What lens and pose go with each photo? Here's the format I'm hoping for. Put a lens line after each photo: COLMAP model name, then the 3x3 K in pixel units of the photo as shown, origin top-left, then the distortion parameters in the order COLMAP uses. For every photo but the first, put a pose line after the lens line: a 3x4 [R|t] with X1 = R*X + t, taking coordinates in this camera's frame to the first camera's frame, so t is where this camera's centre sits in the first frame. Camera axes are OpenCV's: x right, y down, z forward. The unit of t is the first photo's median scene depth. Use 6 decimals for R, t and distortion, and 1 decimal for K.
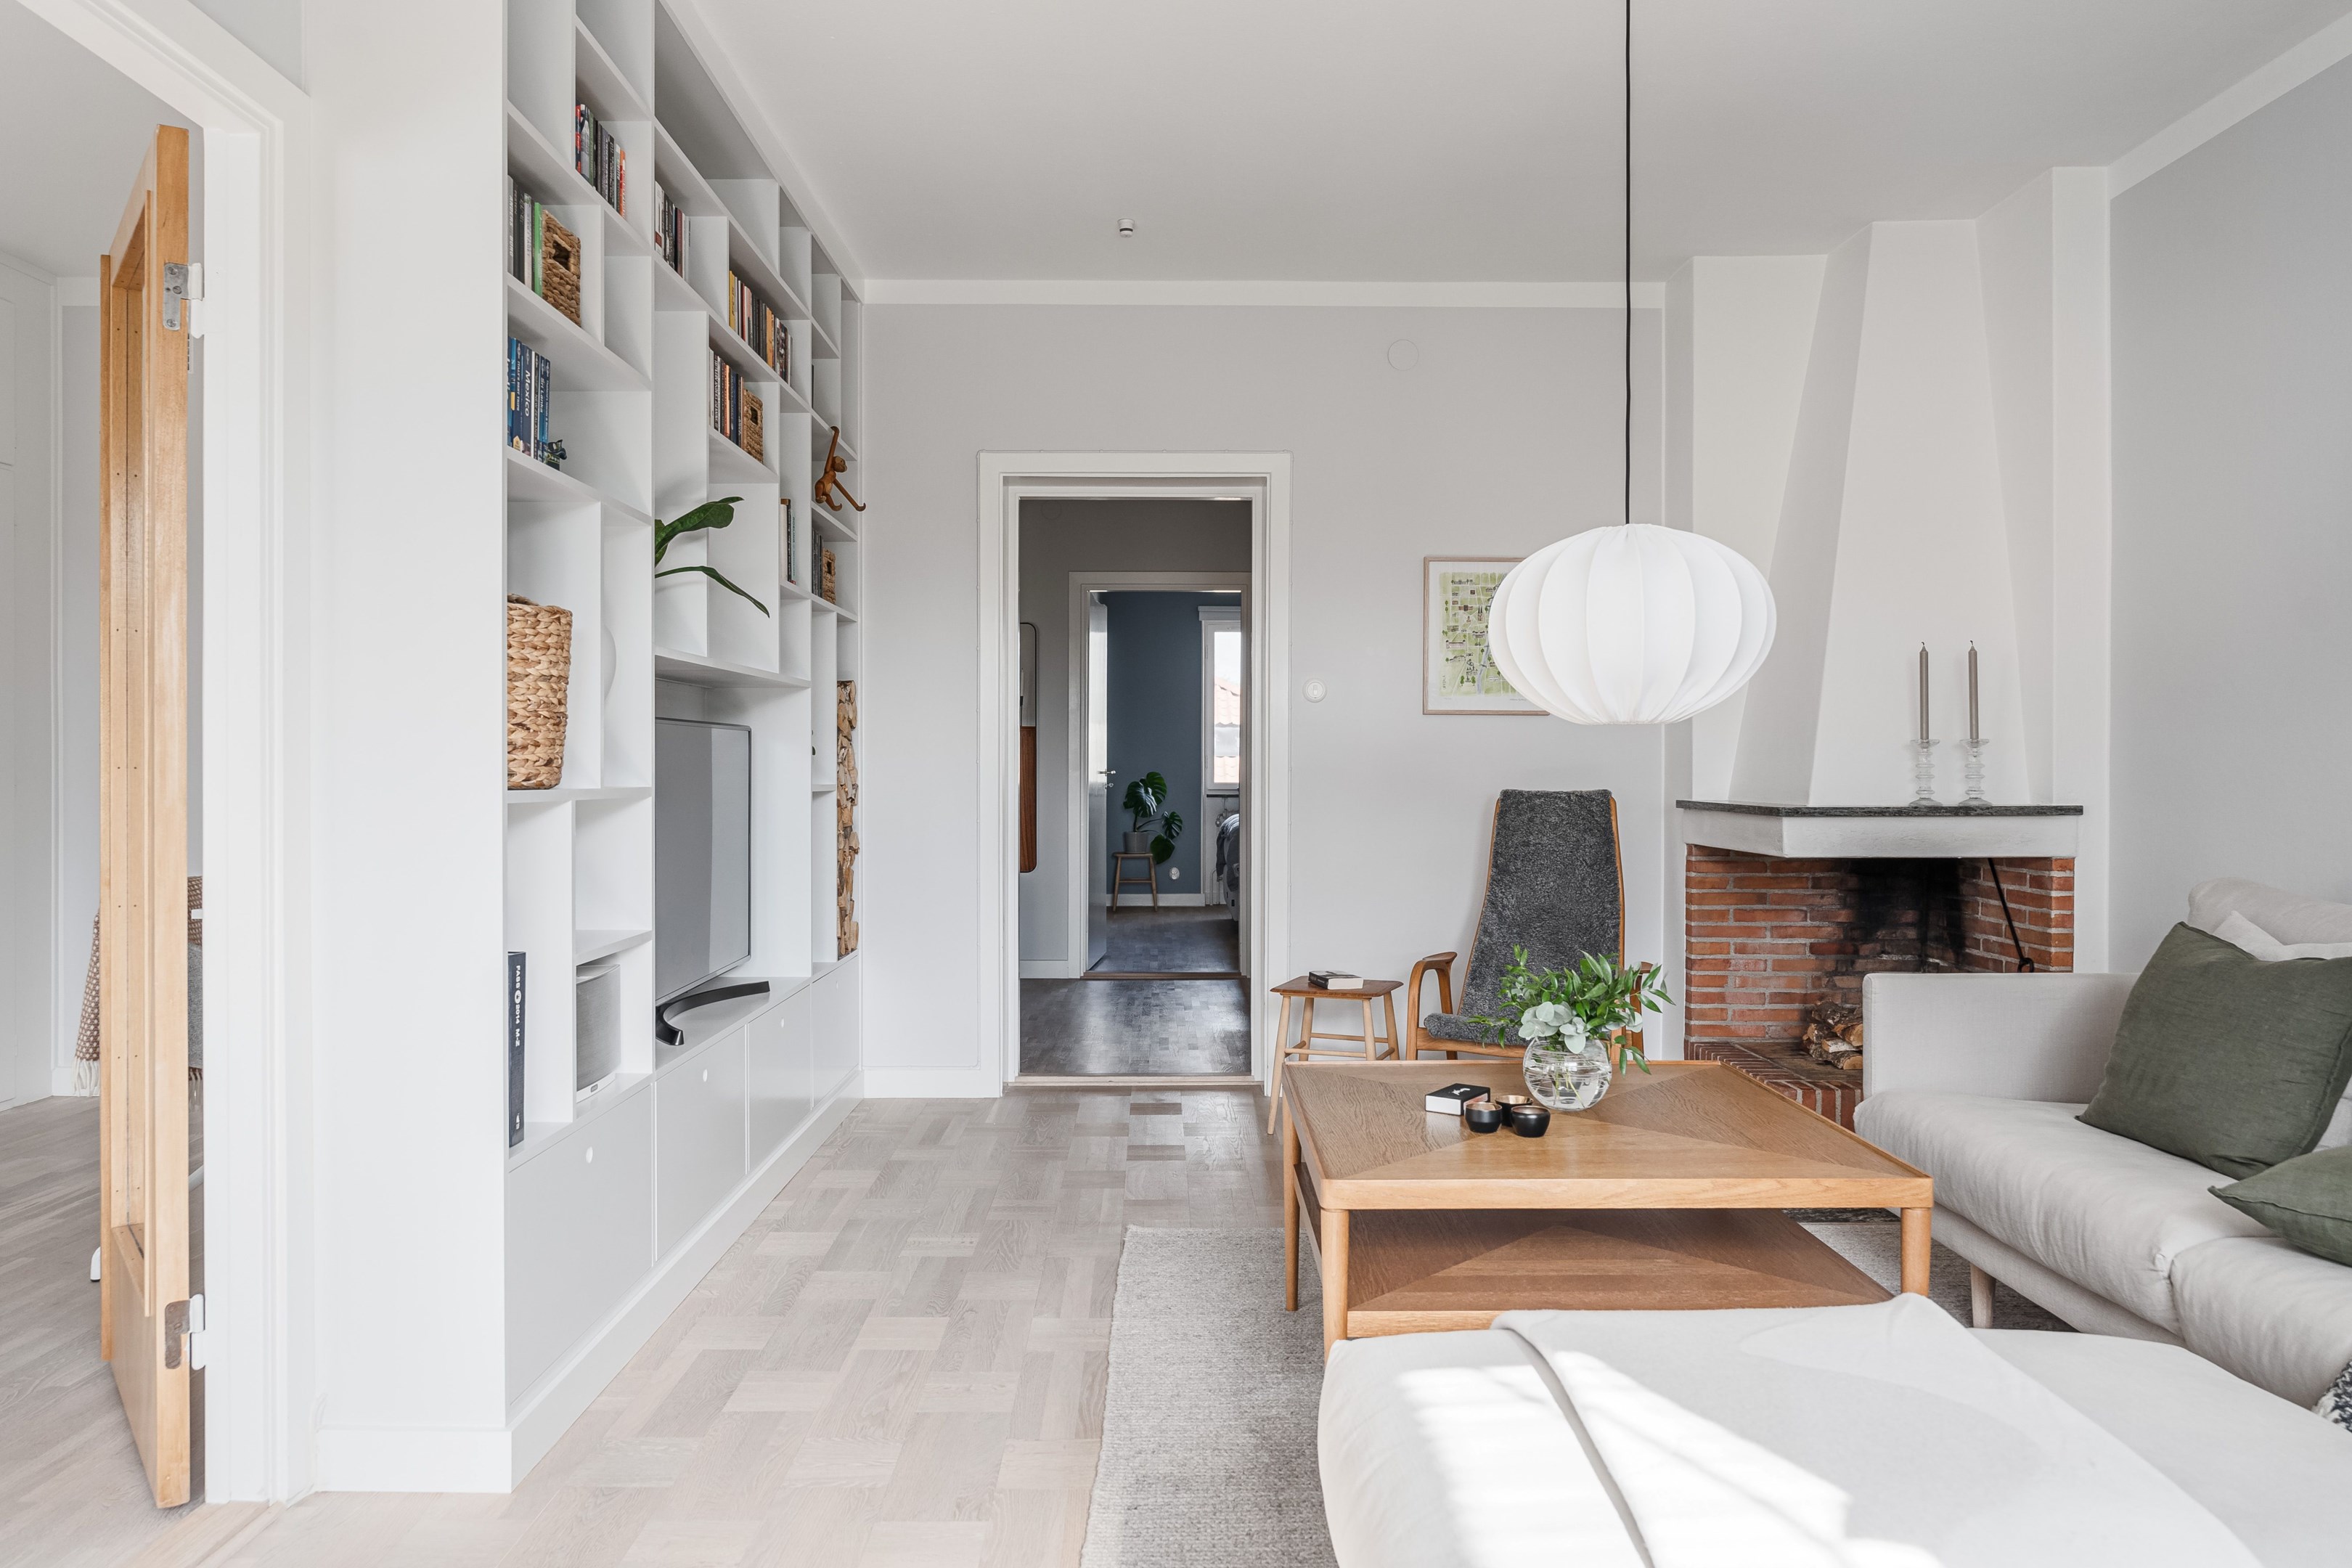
lens RADIAL K [[1543.5, 0, 1176.0], [0, 1543.5, 784.0], [0, 0, 1]] dist [-0.002754, 0.001451]
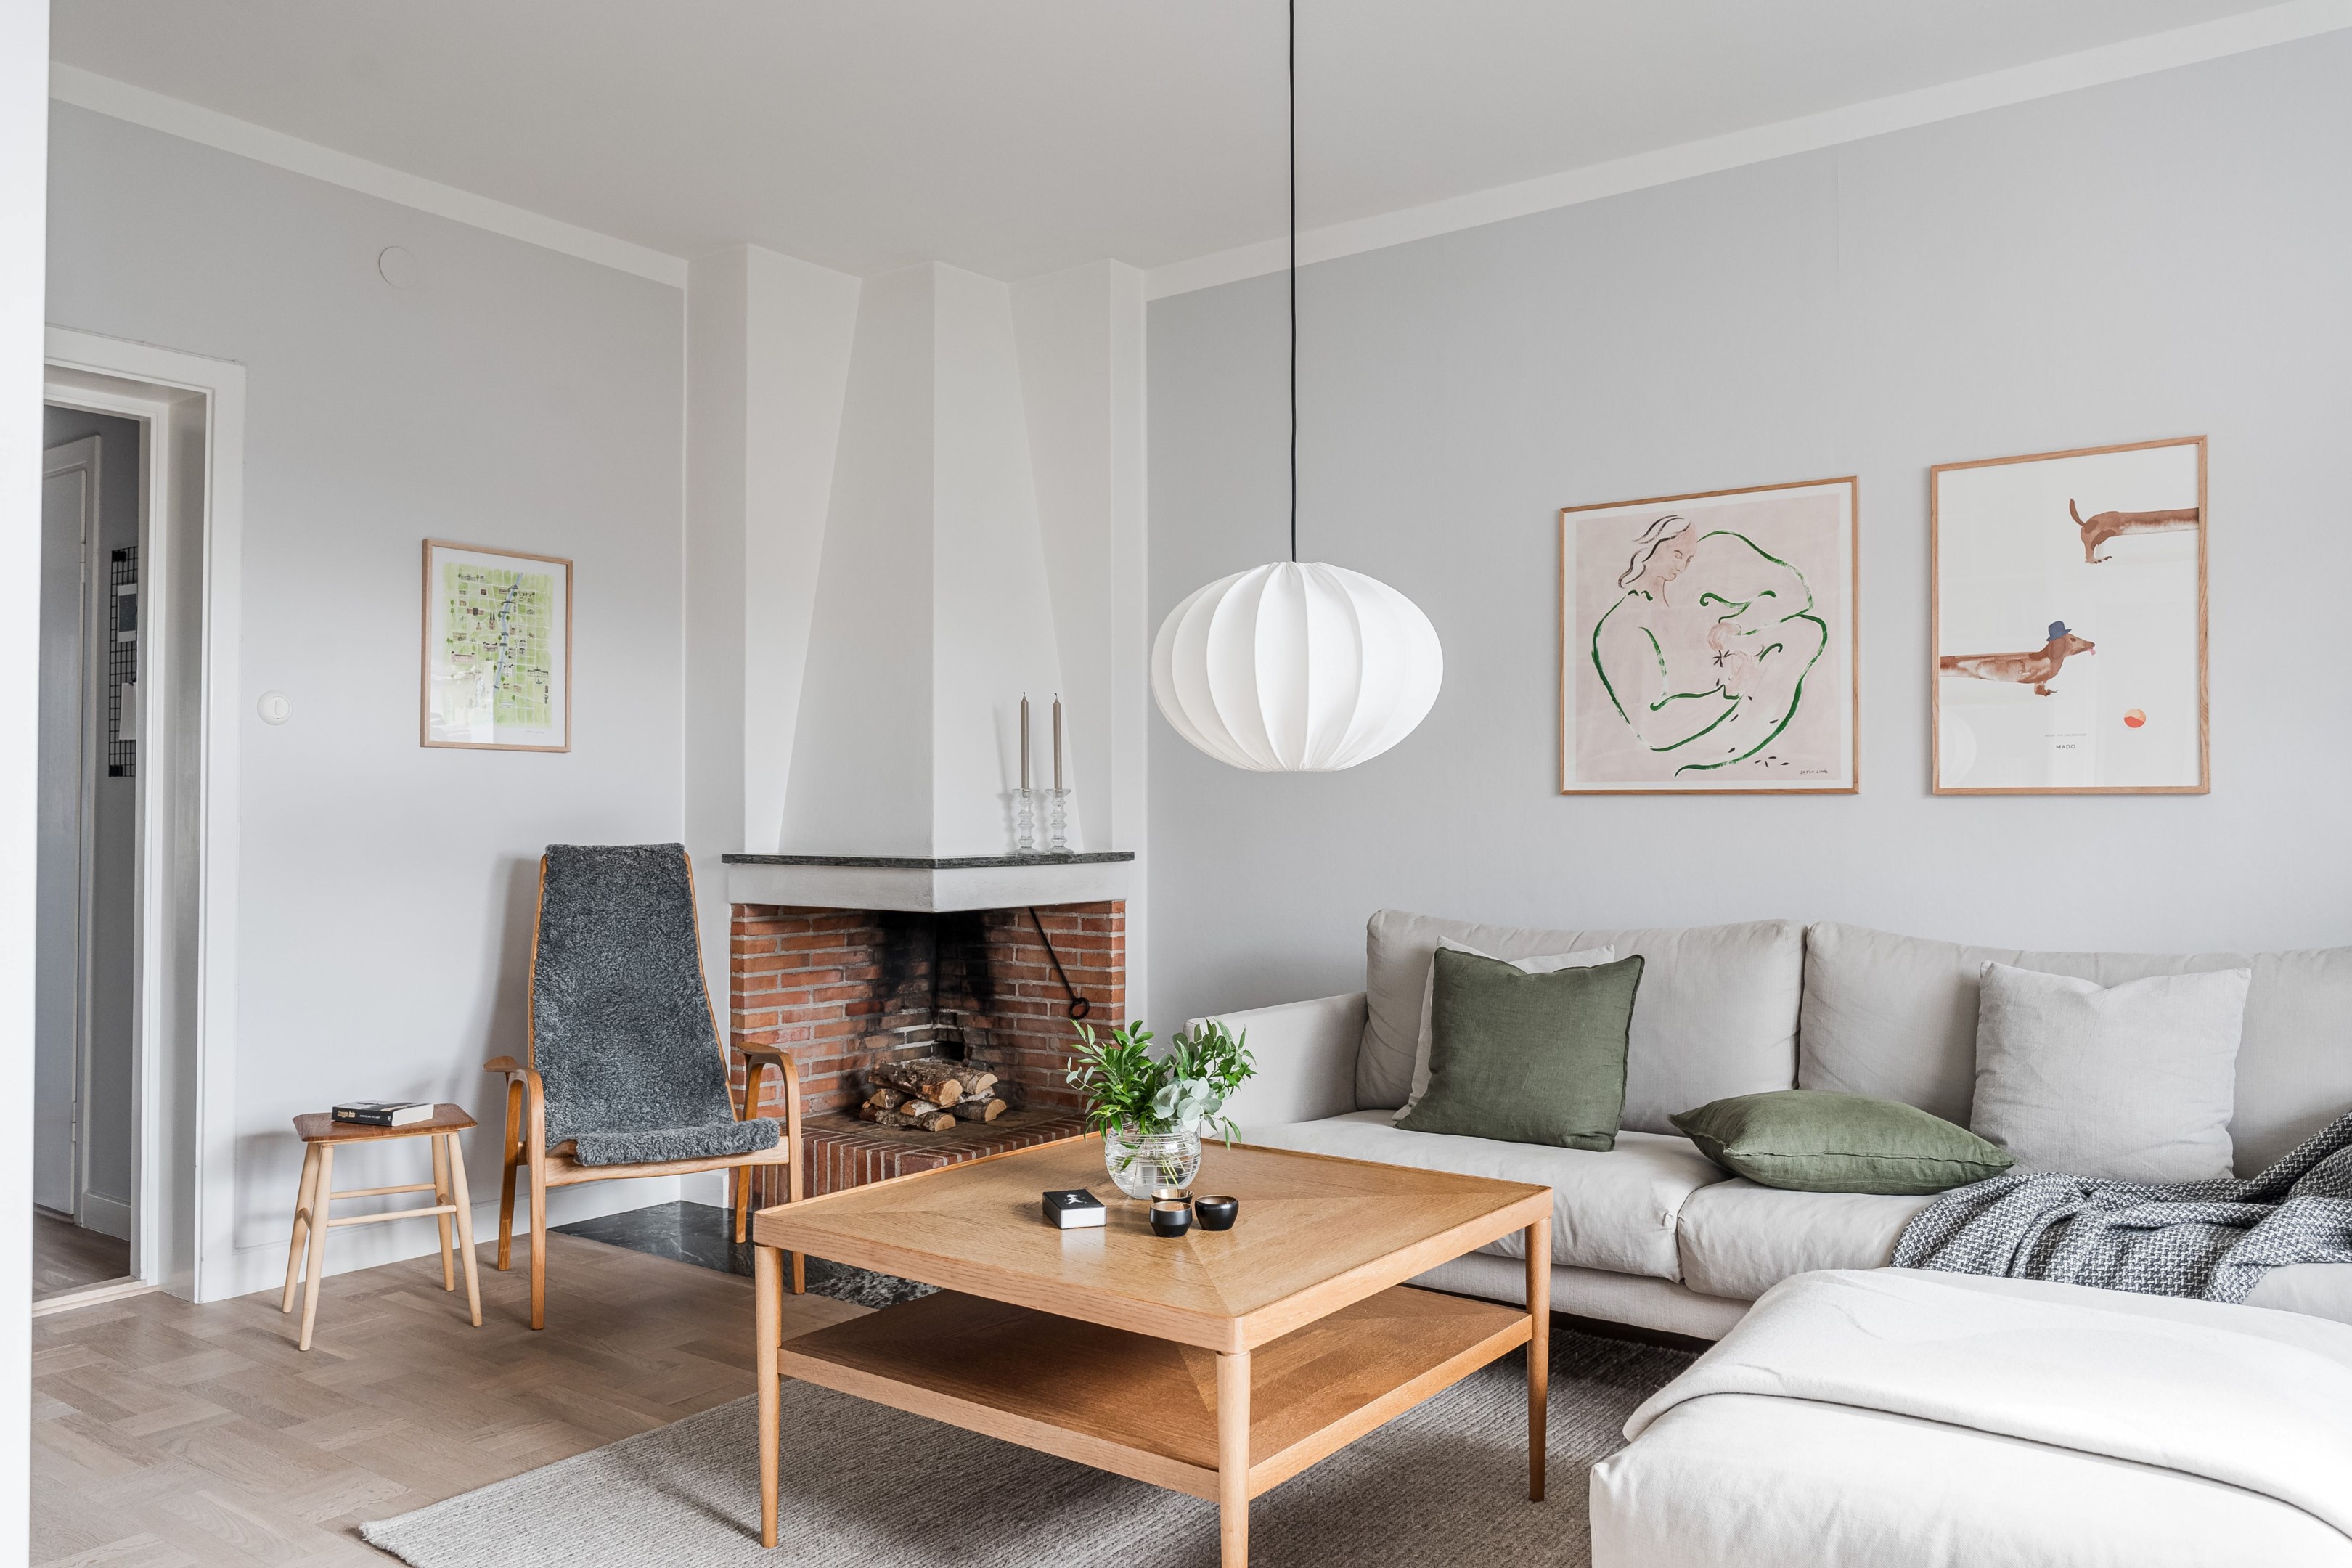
lens RADIAL K [[1714.6, 0, 1169.2], [0, 1714.6, 791.7], [0, 0, 1]] dist [-0.010475, 0.004112]
pose [[0.605696, 0.010036, 0.795633, -0.310307], [0.009482, 0.999758, -0.019829, -0.003423], [-0.795640, 0.019555, 0.605454, 0.221564]]
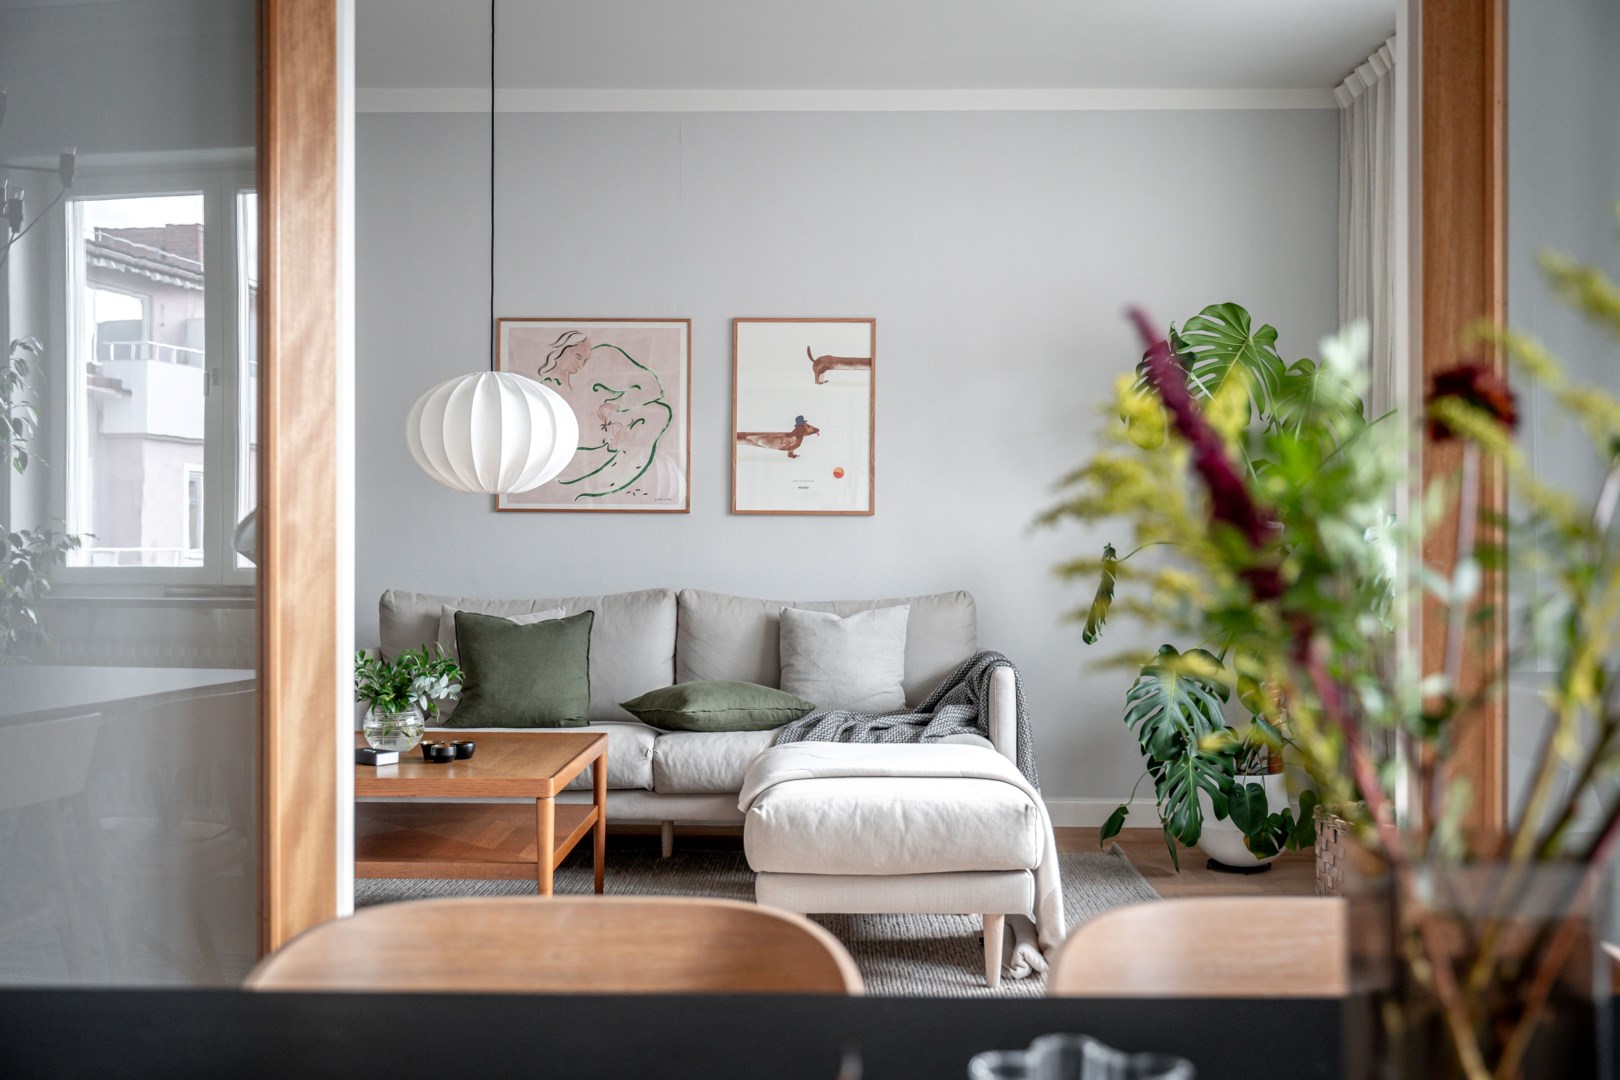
lens RADIAL K [[1626.1, 0, 812.9], [0, 1626.1, 564.0], [0, 0, 1]] dist [-0.002038, 0.009242]
pose [[0.027698, -0.013695, 0.999523, -0.729494], [0.007597, 0.999880, 0.013490, 0.007697], [-0.999587, 0.007220, 0.027799, 0.321938]]
